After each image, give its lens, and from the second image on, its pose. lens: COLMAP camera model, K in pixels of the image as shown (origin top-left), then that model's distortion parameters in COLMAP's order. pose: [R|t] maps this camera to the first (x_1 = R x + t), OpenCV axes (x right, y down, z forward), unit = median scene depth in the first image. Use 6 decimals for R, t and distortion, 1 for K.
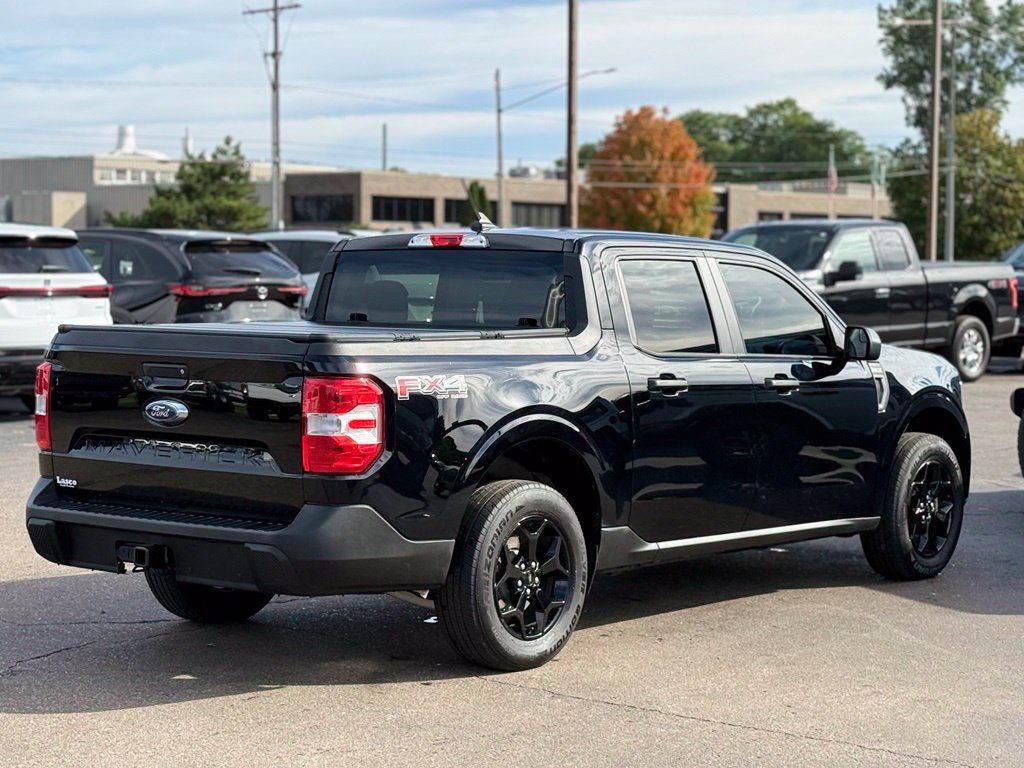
lens RADIAL K [[2338.9, 0, 512.0], [0, 2338.9, 384.0], [0, 0, 1]] dist [0.215766, -0.487051]
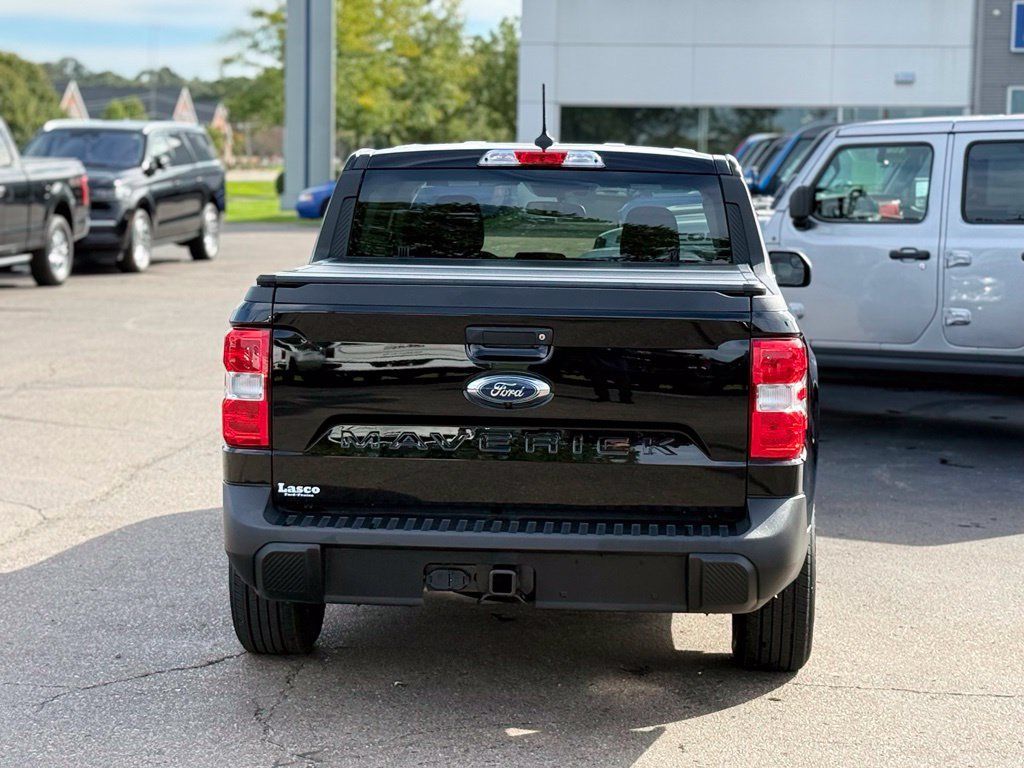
lens RADIAL K [[2174.2, 0, 512.0], [0, 2174.2, 384.0], [0, 0, 1]] dist [0.161331, -0.234148]
pose [[0.797802, -0.055653, 0.600346, -0.106852], [0.022594, 0.997791, 0.062472, -0.006377], [-0.602497, -0.036276, 0.797297, 0.082564]]
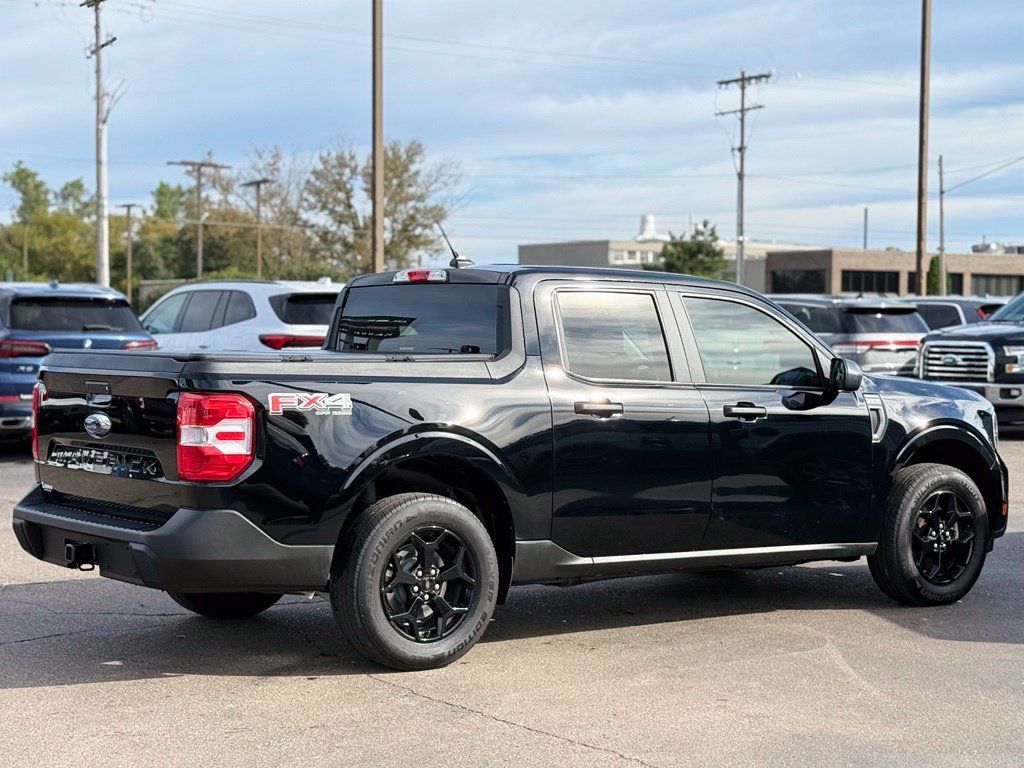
lens RADIAL K [[1984.6, 0, 512.0], [0, 1984.6, 384.0], [0, 0, 1]] dist [0.126214, -0.001279]
pose [[0.962294, 0.006805, -0.271926, 0.056687], [-0.014255, 0.999575, -0.025430, 0.002620], [0.271637, 0.028347, 0.961982, 0.025501]]
